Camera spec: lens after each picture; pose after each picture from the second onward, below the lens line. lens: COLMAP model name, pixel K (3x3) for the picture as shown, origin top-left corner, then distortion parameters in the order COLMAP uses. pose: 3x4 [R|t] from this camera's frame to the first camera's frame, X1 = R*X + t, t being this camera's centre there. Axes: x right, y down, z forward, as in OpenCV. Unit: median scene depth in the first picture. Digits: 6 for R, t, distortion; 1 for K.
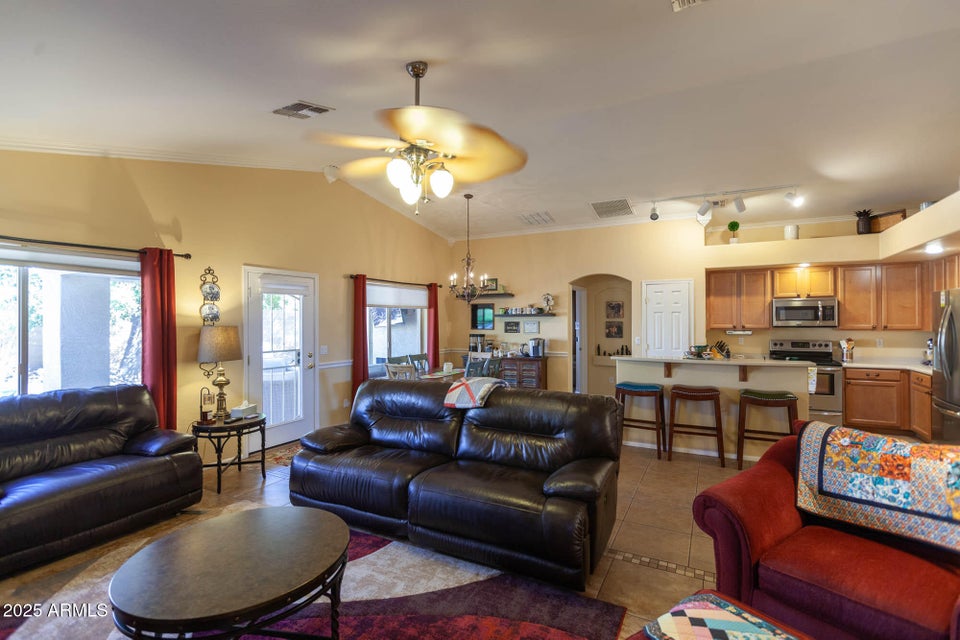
lens RADIAL K [[446.7, 0, 477.4], [0, 446.7, 318.5], [0, 0, 1]] dist [-0.002598, -0.000618]
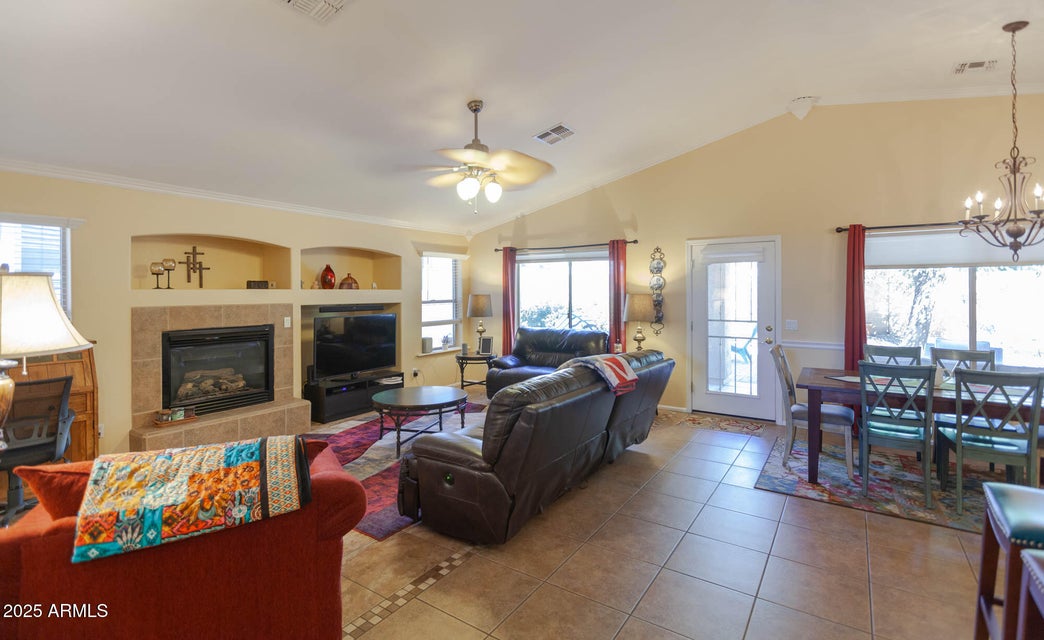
lens RADIAL K [[481.8, 0, 519.1], [0, 481.8, 291.2], [0, 0, 1]] dist [-0.004503, 0.000431]
pose [[-0.110358, 0.006047, -0.993874, 0.539363], [0.008259, 0.999953, 0.005167, -0.000319], [0.993858, -0.007638, -0.110402, 0.528550]]
